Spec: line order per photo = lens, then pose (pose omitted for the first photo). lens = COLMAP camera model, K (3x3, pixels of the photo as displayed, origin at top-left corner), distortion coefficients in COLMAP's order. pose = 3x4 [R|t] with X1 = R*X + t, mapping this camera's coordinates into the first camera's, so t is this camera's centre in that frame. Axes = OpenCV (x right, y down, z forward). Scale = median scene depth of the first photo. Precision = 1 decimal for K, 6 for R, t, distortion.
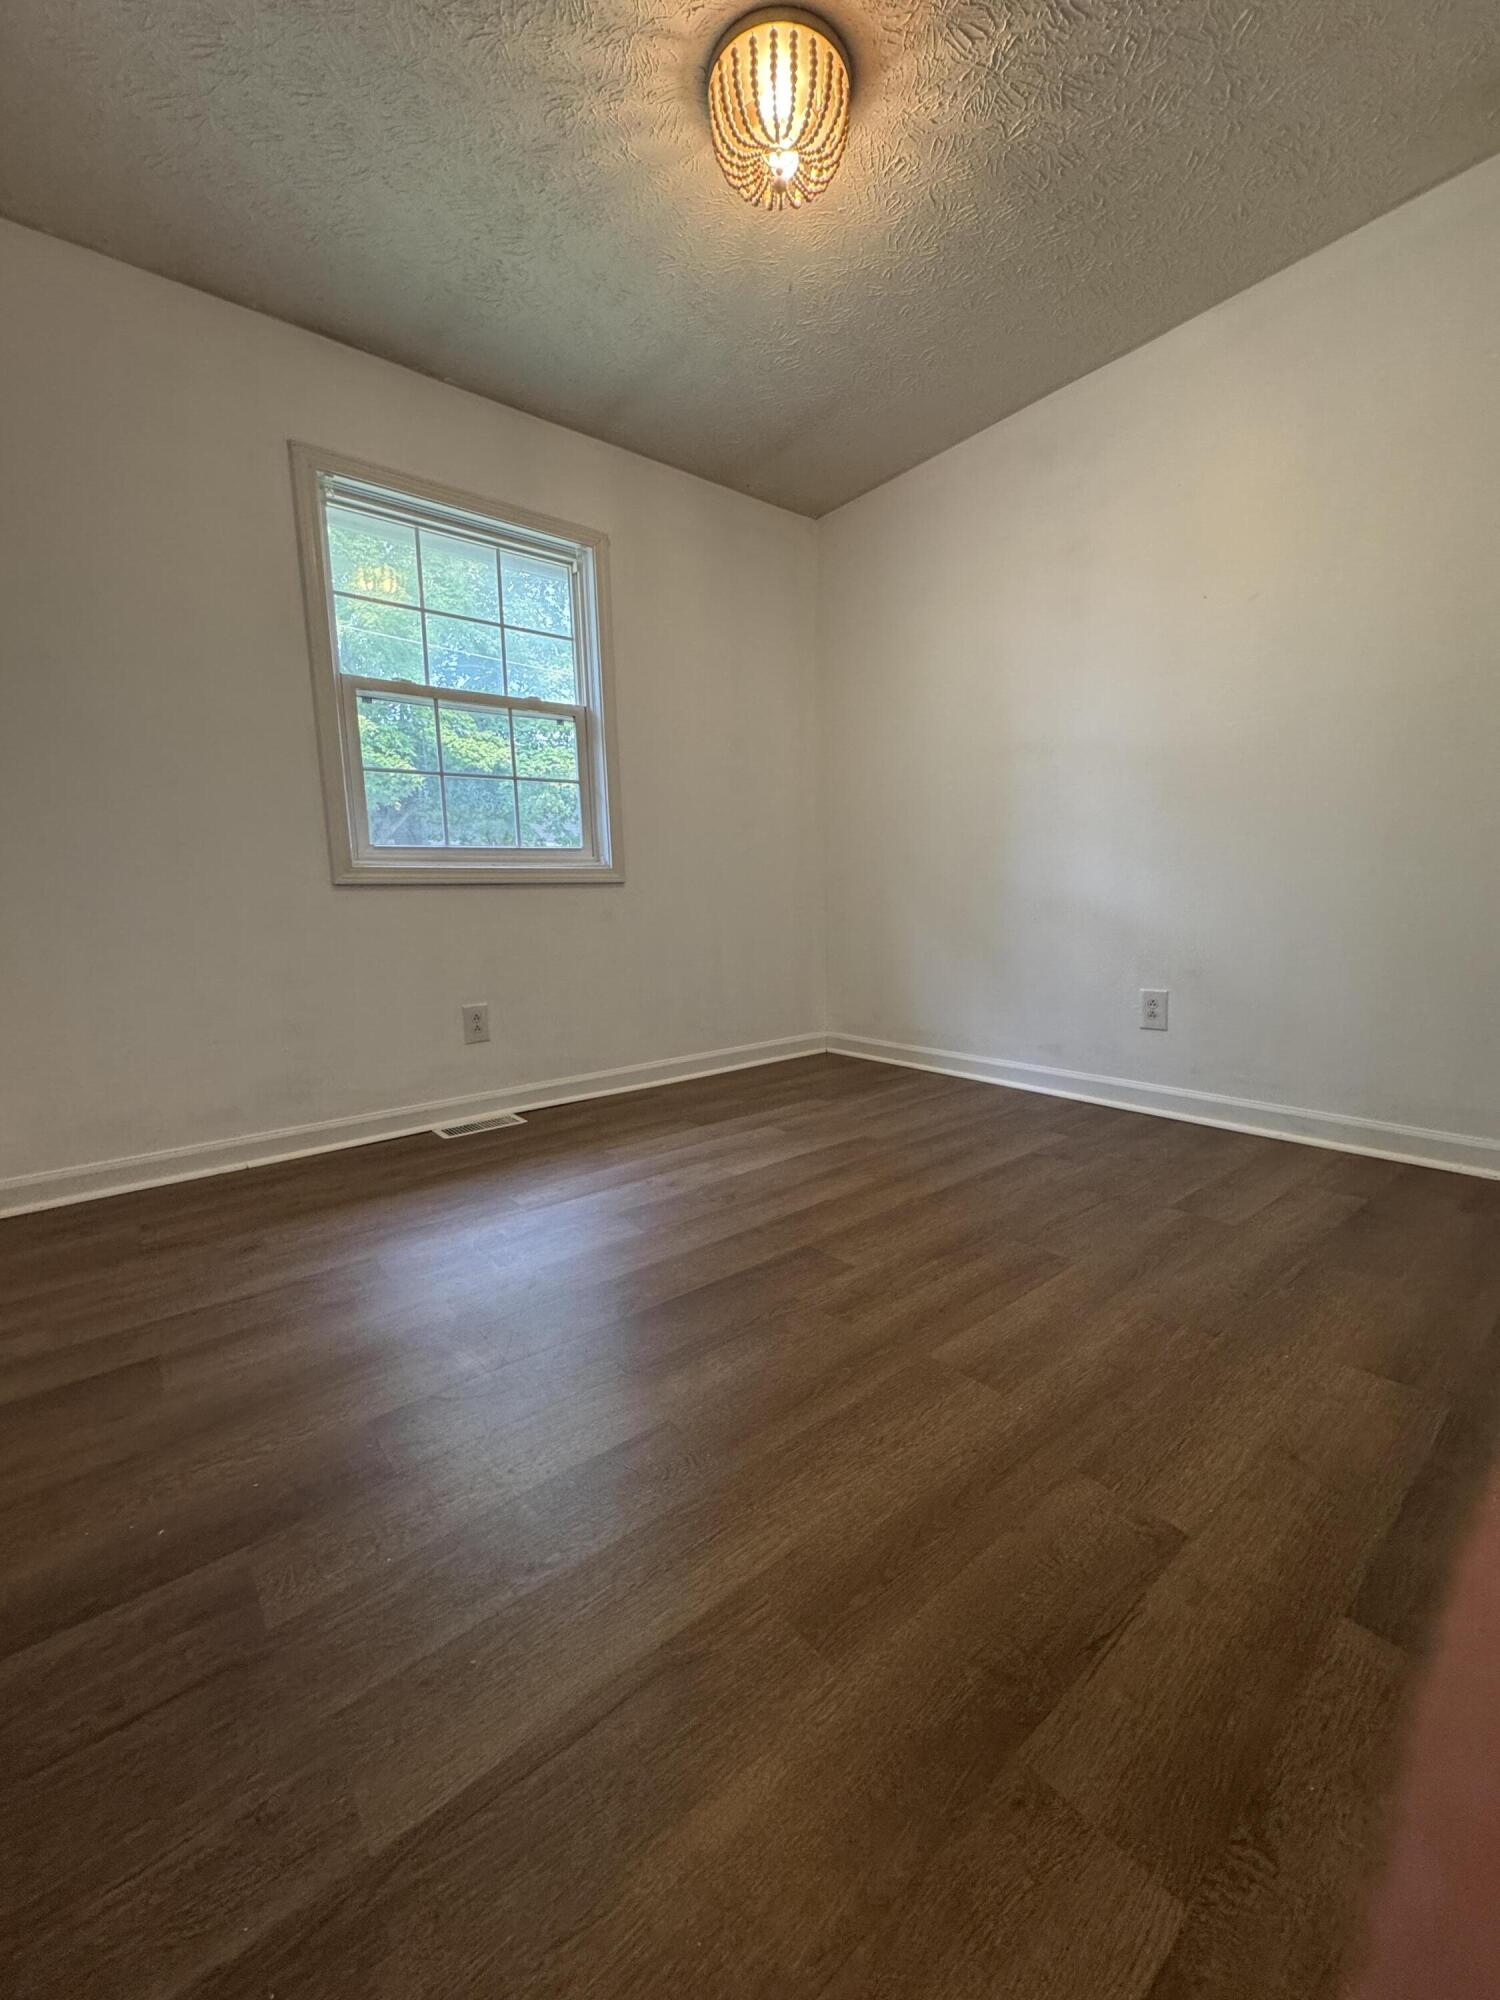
lens RADIAL K [[802.3, 0, 750.0], [0, 802.3, 997.2], [0, 0, 1]] dist [-0.003071, 0.000509]
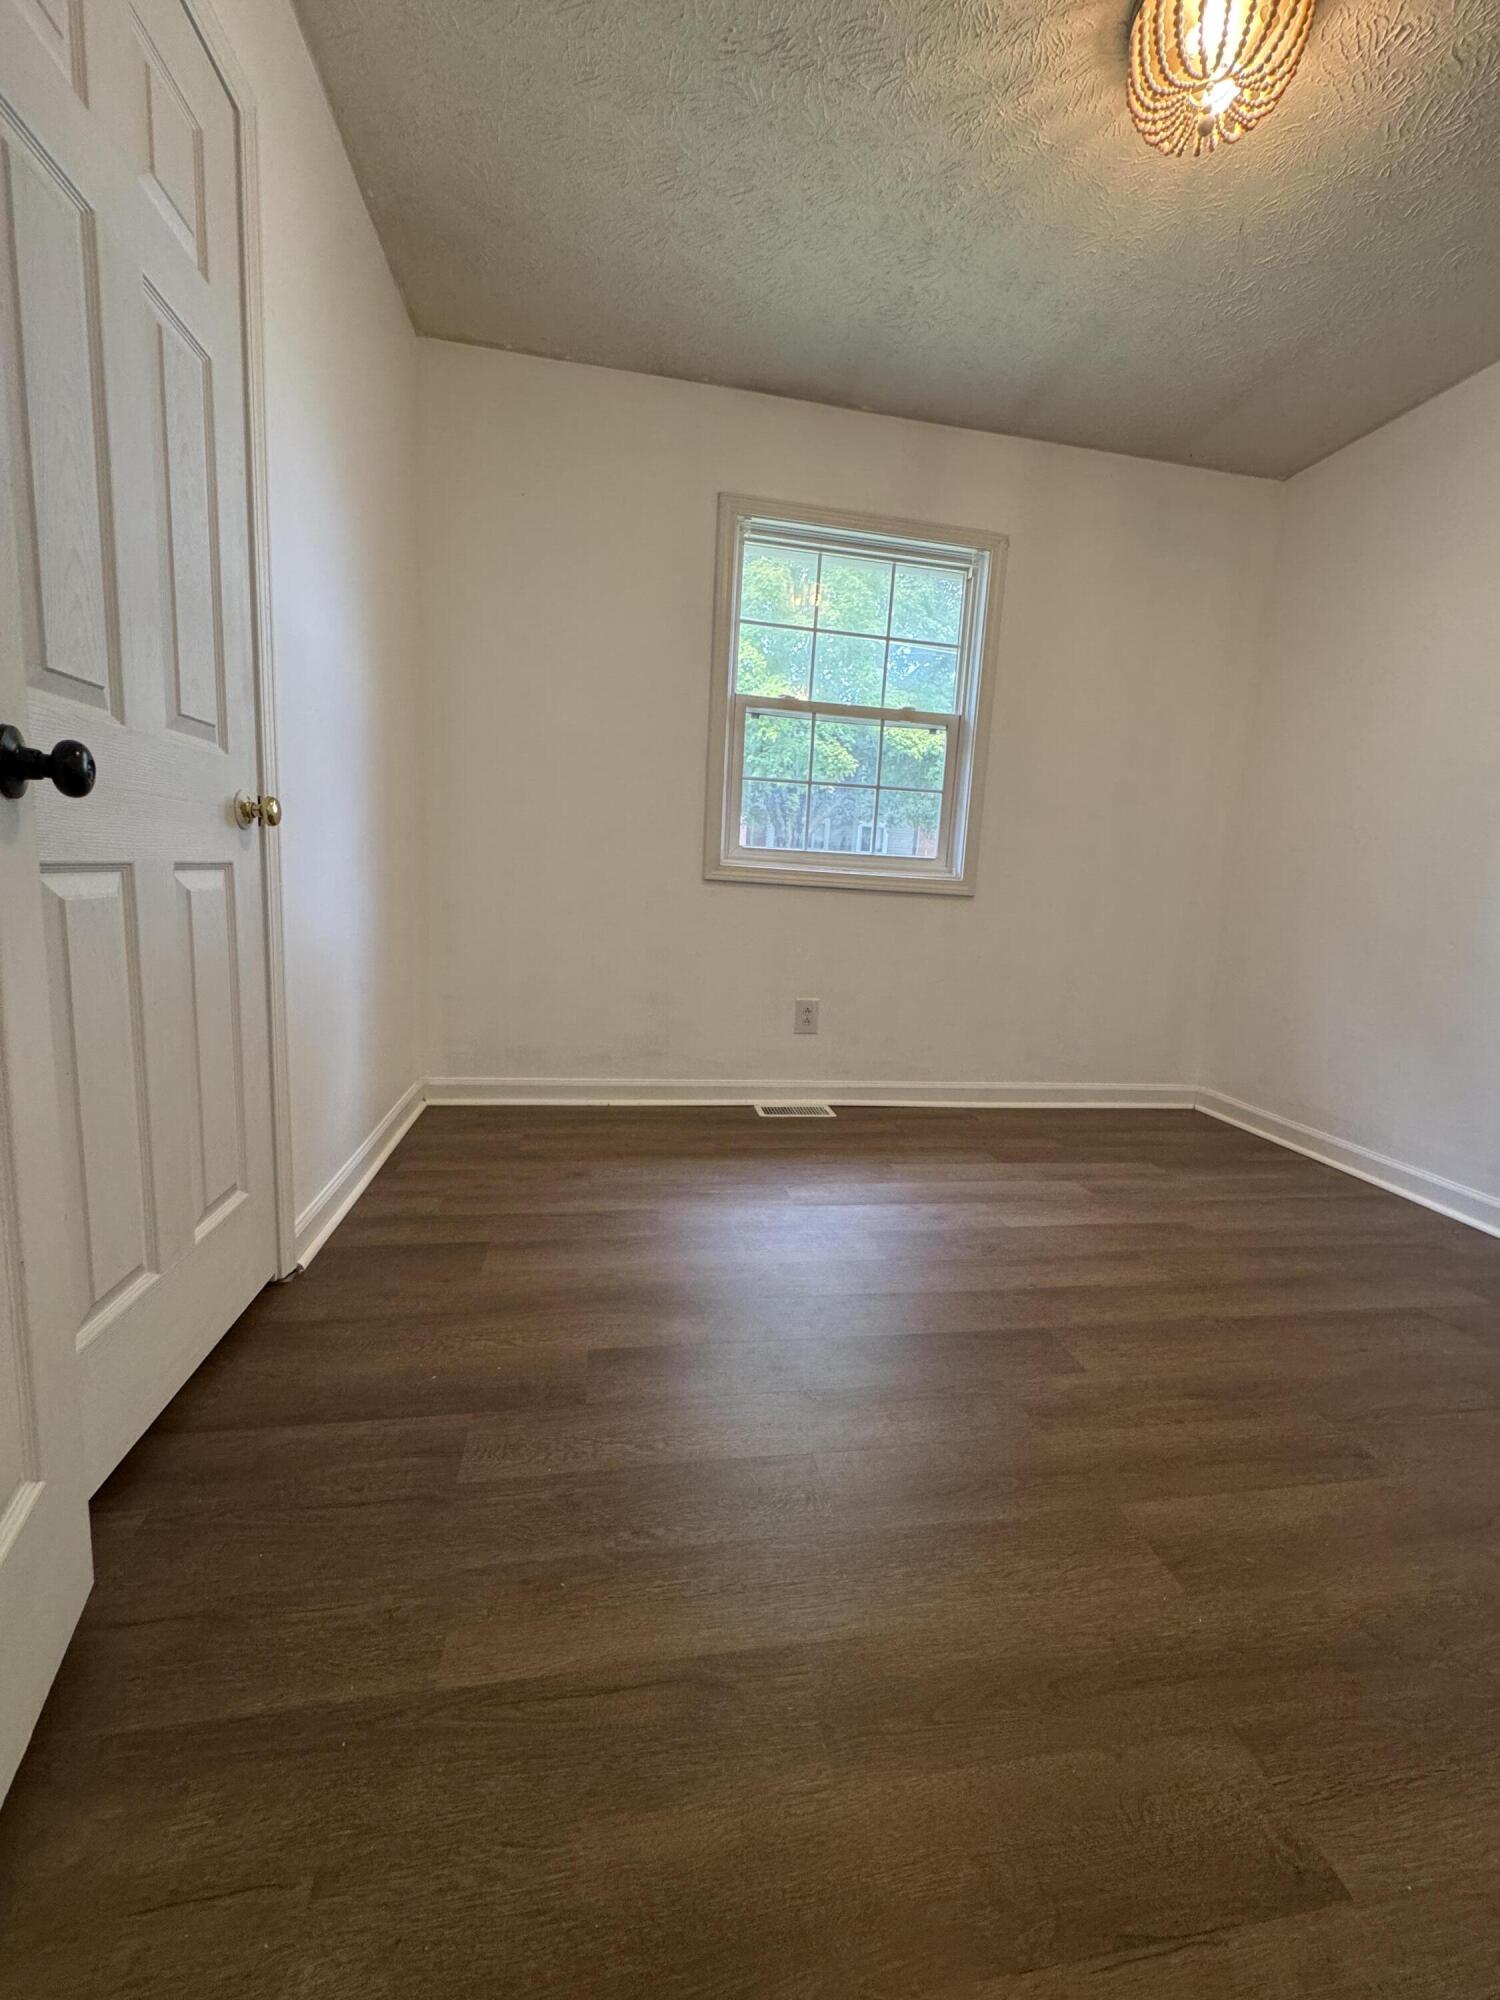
lens RADIAL K [[802.3, 0, 750.0], [0, 802.3, 997.2], [0, 0, 1]] dist [-0.003071, 0.000509]
pose [[0.868195, 0.152753, -0.472127, 0.124245], [-0.143217, 0.988087, 0.056325, -0.054539], [0.475106, 0.018715, 0.879730, 0.024414]]
